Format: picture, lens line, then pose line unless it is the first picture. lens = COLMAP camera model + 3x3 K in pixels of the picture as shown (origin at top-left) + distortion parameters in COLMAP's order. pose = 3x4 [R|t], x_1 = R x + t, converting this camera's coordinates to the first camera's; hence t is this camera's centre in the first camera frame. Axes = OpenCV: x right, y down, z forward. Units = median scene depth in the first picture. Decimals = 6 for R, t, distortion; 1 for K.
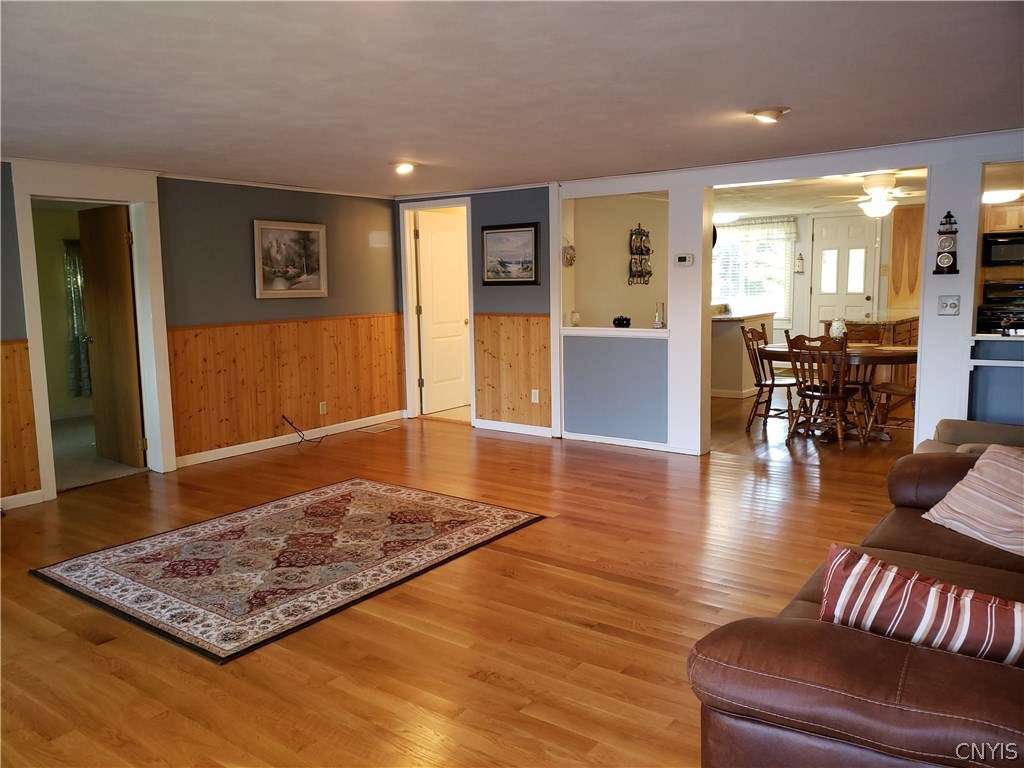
lens RADIAL K [[783.4, 0, 495.3], [0, 783.4, 382.7], [0, 0, 1]] dist [0.124735, -0.249205]
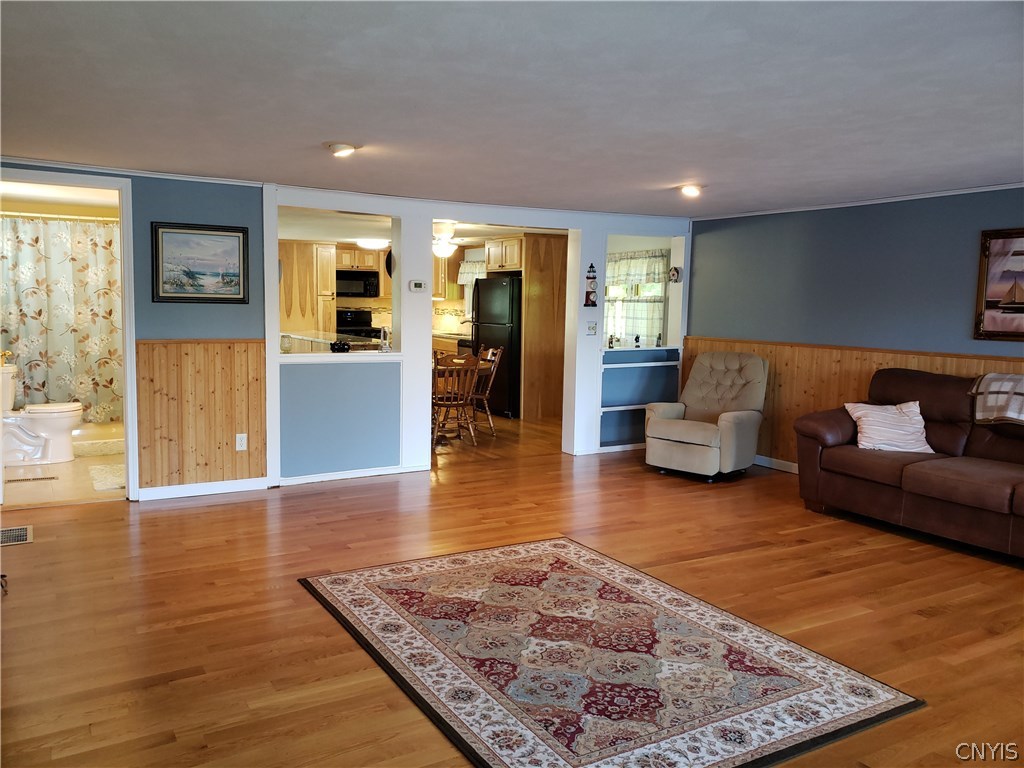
lens RADIAL K [[786.4, 0, 481.8], [0, 786.4, 380.3], [0, 0, 1]] dist [0.042567, -0.002435]
pose [[0.387229, -0.065018, 0.919688, -0.855127], [0.092678, 0.995203, 0.031335, -0.069462], [-0.917314, 0.073101, 0.391398, 0.655010]]
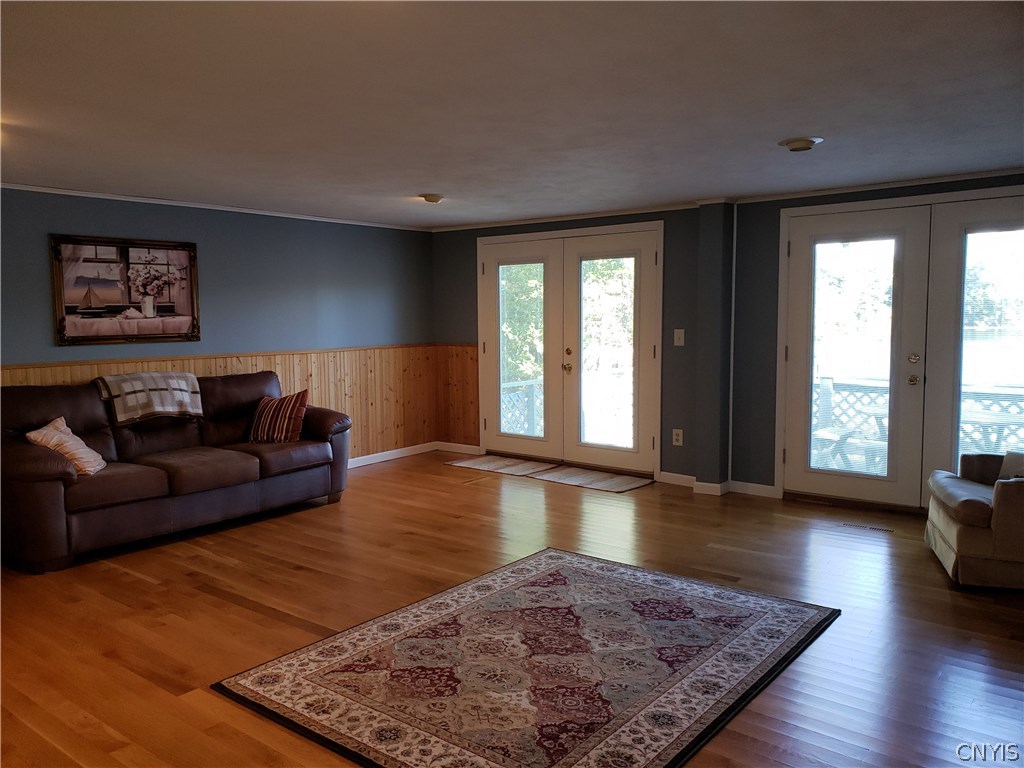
lens RADIAL K [[790.3, 0, 491.4], [0, 790.3, 380.9], [0, 0, 1]] dist [0.059156, -0.080053]
pose [[-0.998557, 0.029554, 0.044847, -0.187195], [0.038358, 0.976881, 0.210316, -0.185187], [-0.037595, 0.211732, -0.976604, 1.491459]]
